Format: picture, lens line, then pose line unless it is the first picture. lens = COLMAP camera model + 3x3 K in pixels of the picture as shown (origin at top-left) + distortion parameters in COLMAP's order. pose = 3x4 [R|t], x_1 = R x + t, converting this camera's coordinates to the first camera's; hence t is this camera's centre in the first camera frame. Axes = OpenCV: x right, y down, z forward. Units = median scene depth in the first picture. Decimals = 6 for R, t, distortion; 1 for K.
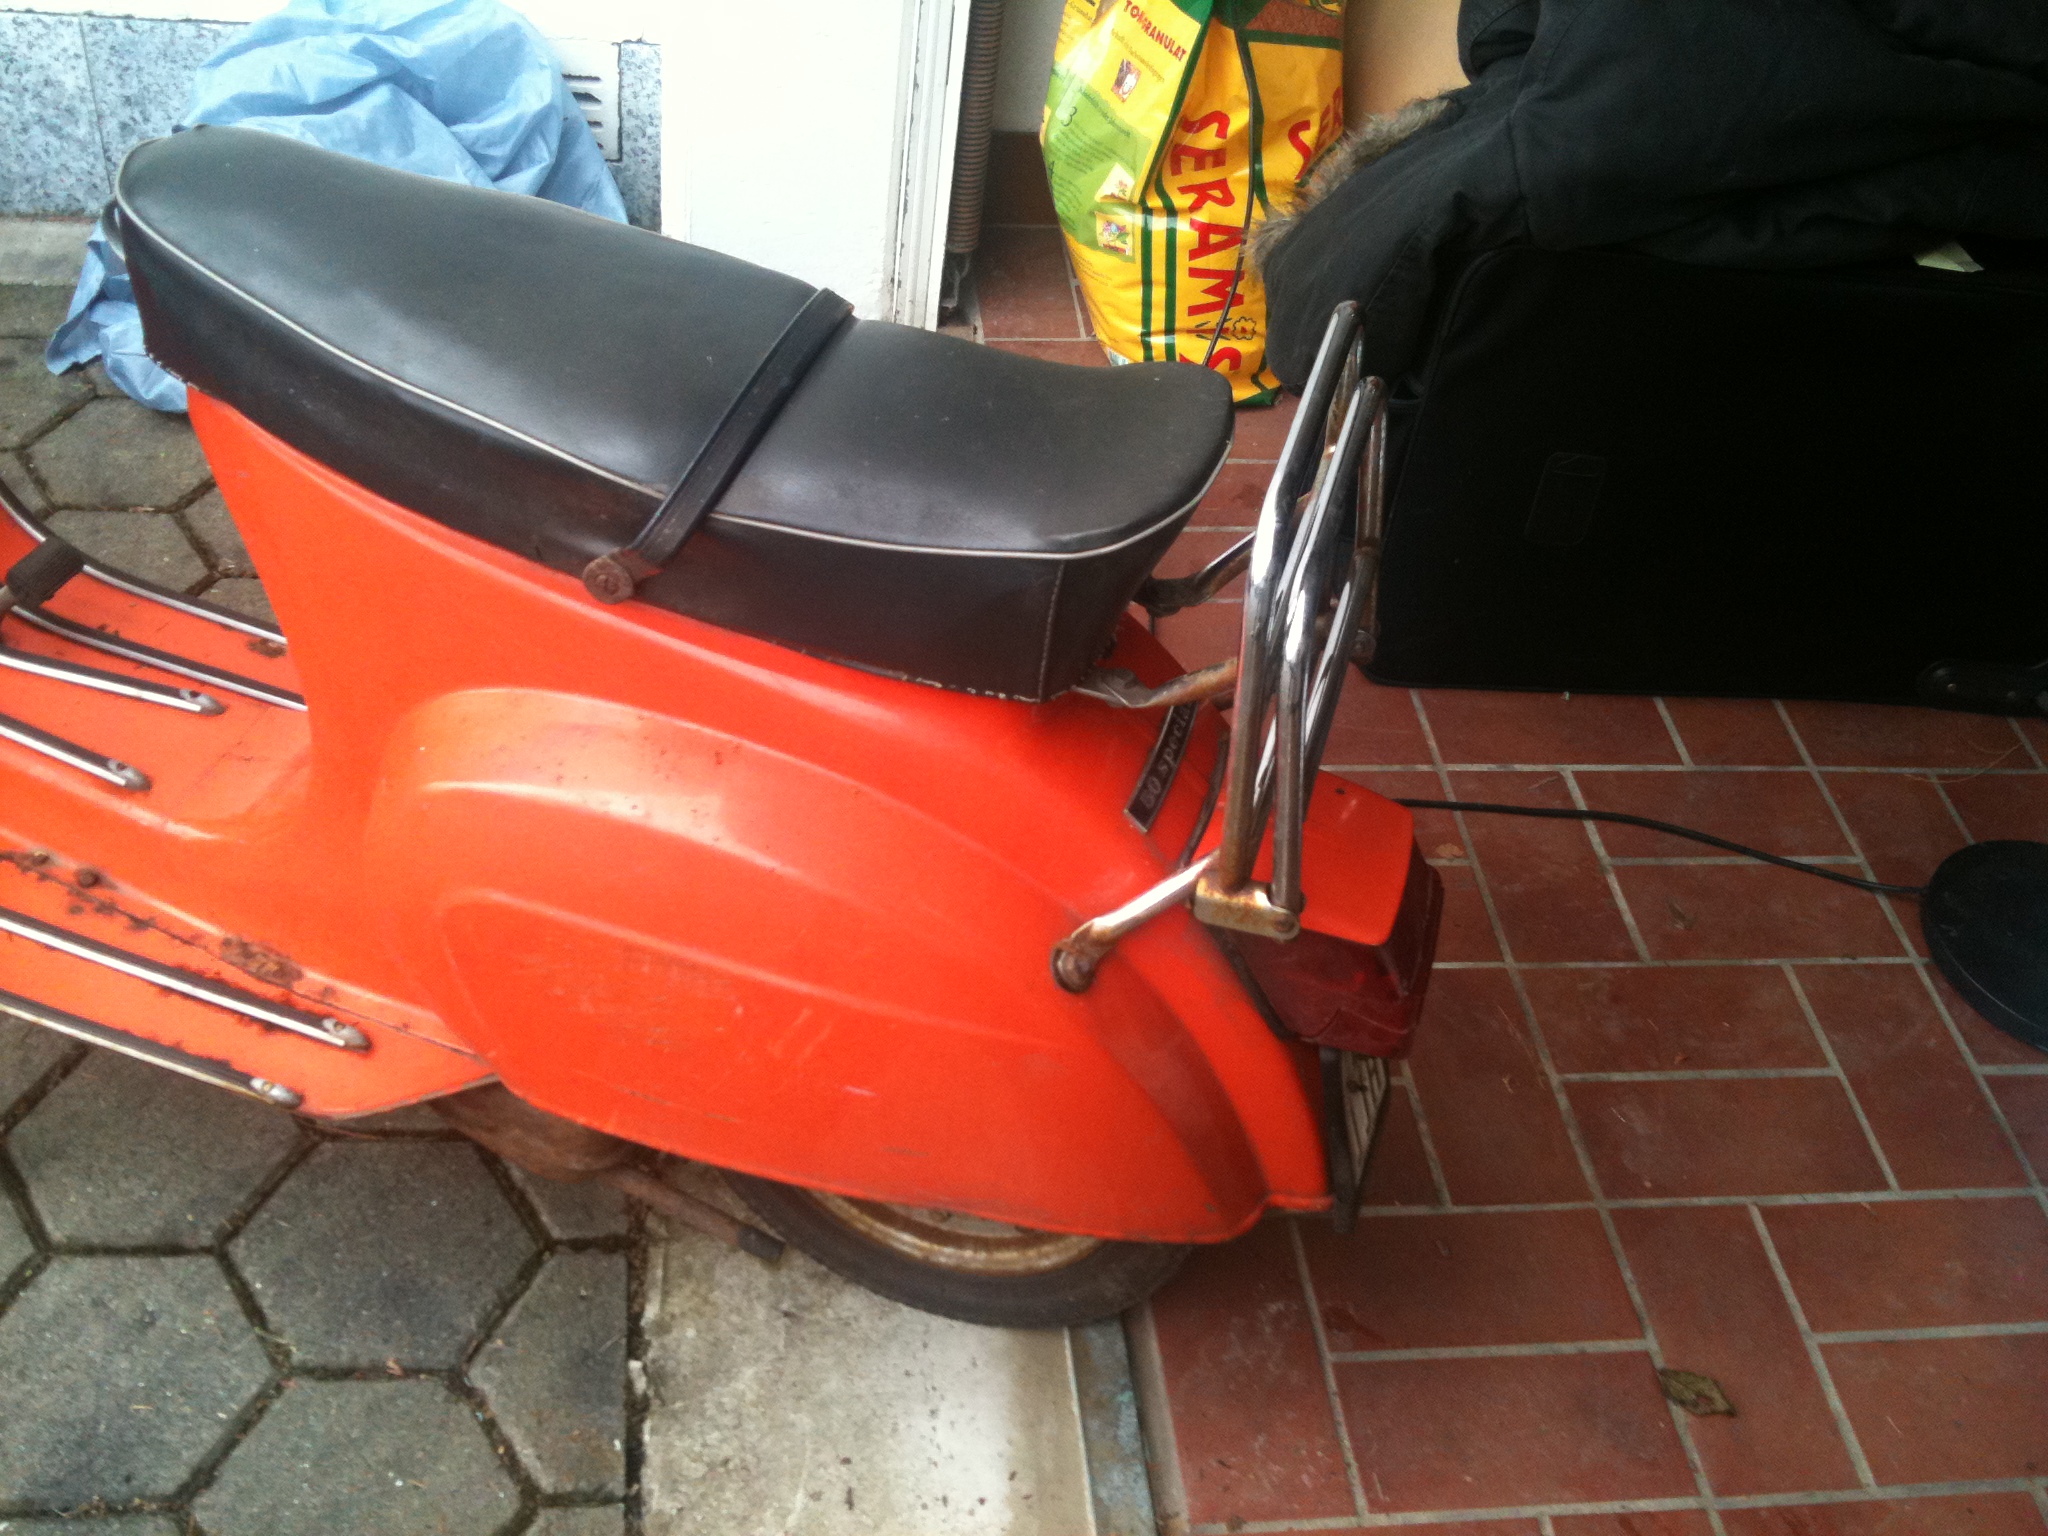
lens RADIAL K [[2228.5, 0, 1024.5], [0, 2228.5, 766.8], [0, 0, 1]] dist [-0.021439, 0.000000]
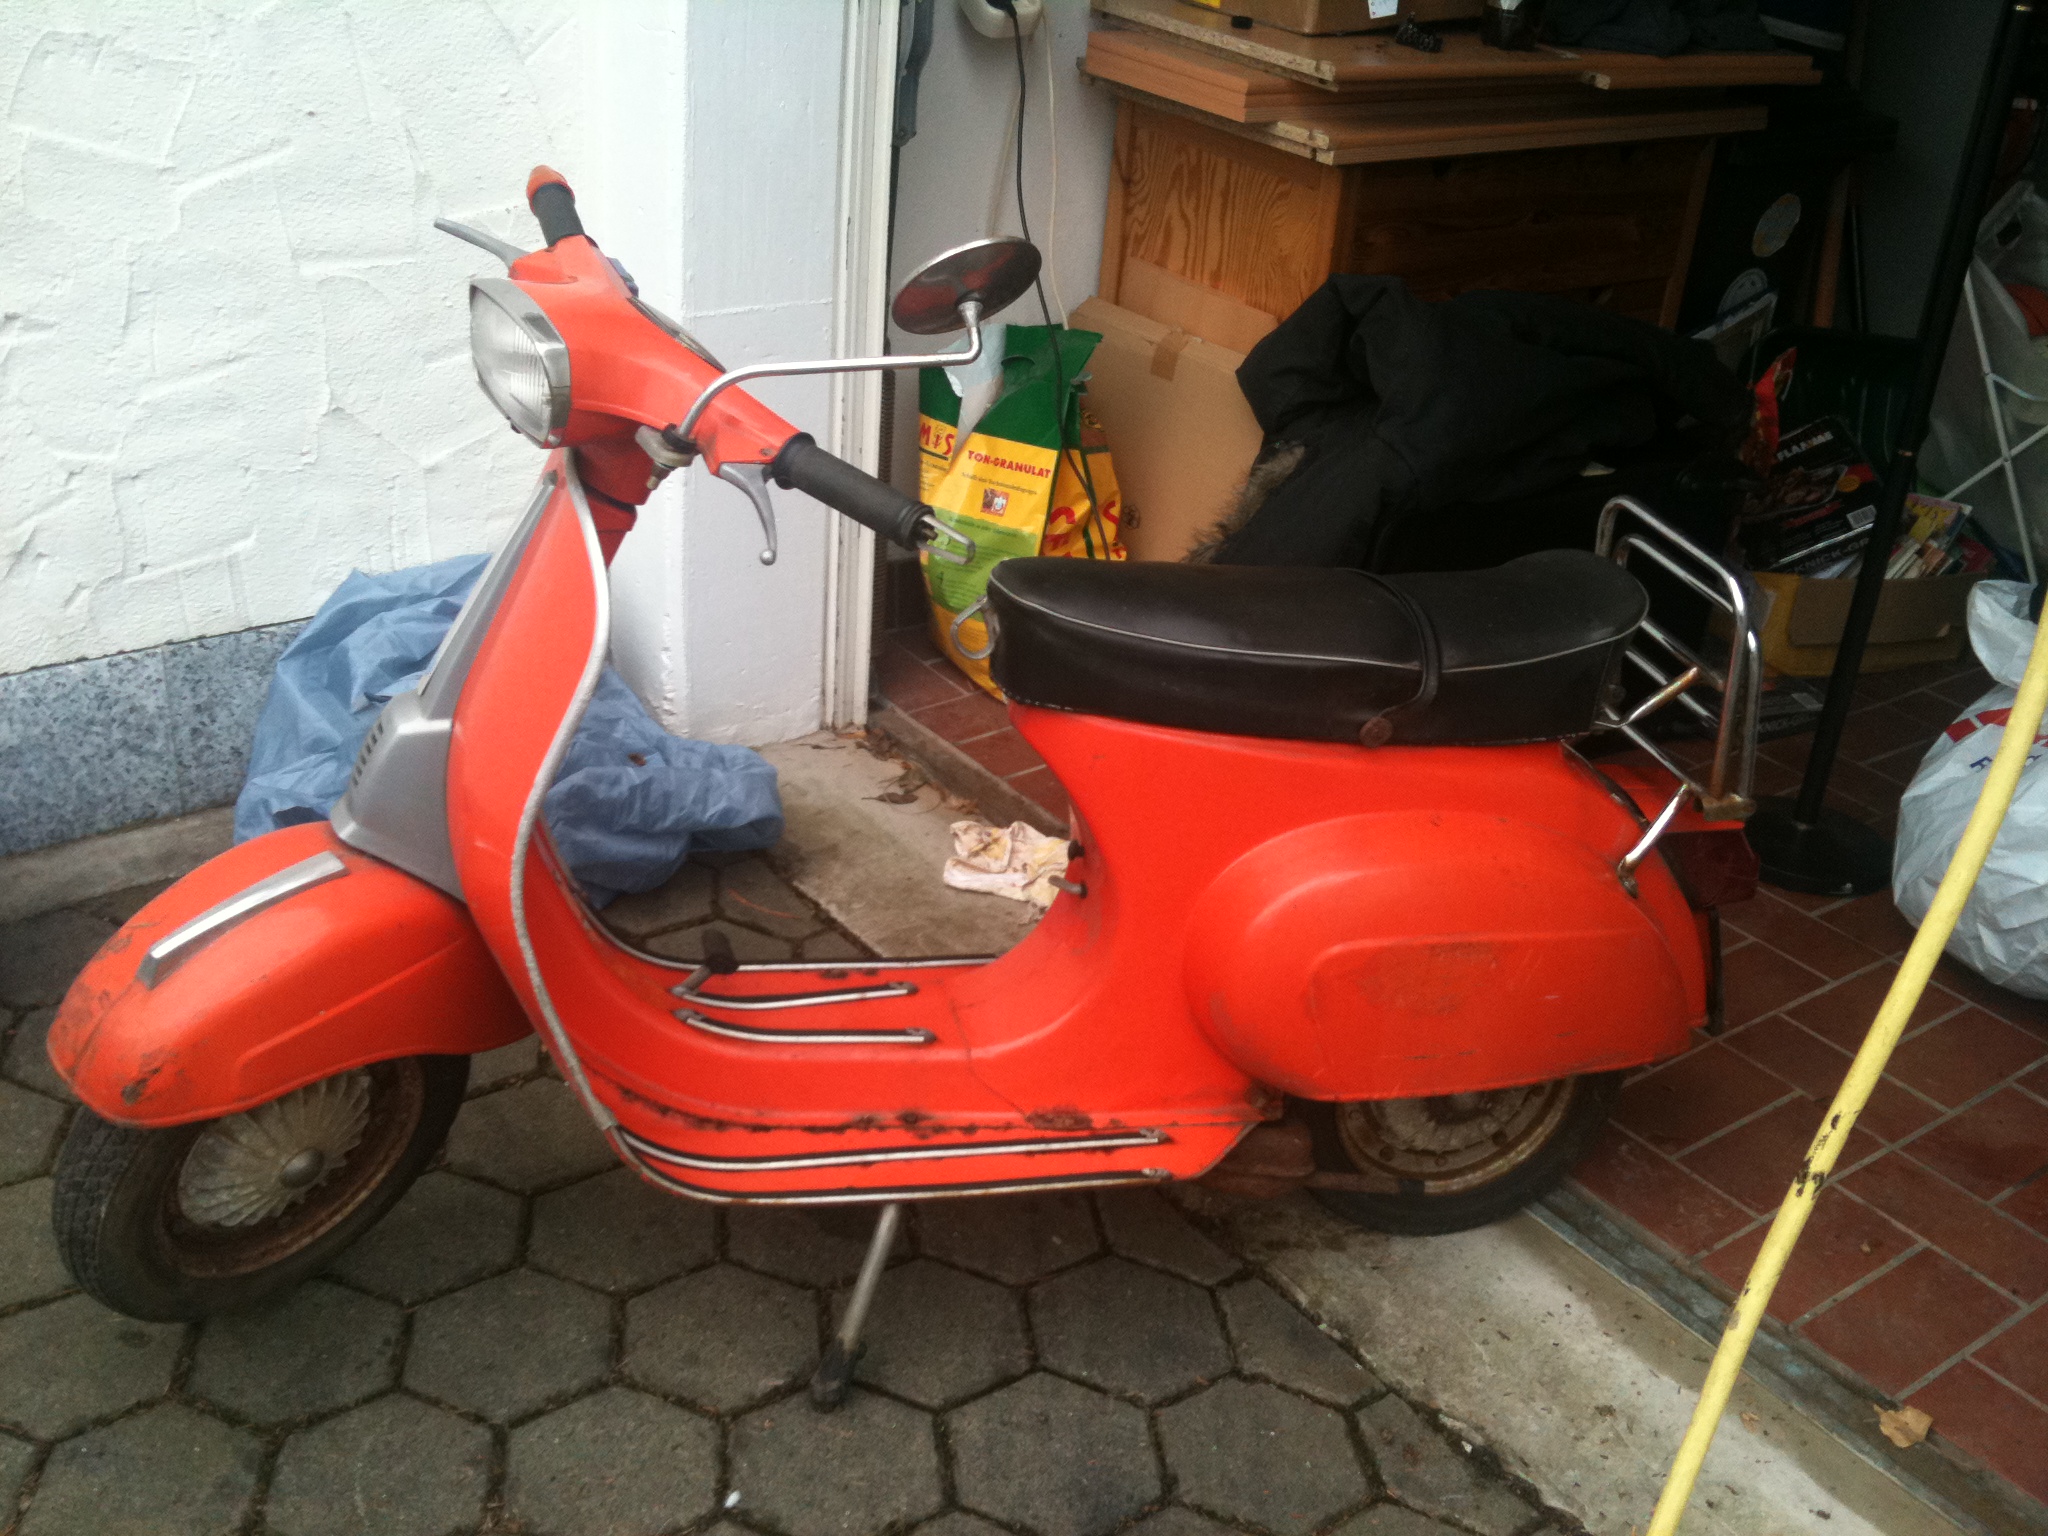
lens RADIAL K [[2228.5, 0, 1026.3], [0, 2228.5, 771.7], [0, 0, 1]] dist [-0.021439, 0.000000]
pose [[0.858997, -0.264812, 0.438177, -0.565406], [0.350176, 0.928238, -0.125501, 0.030477], [-0.373498, 0.261244, 0.890085, -0.200399]]
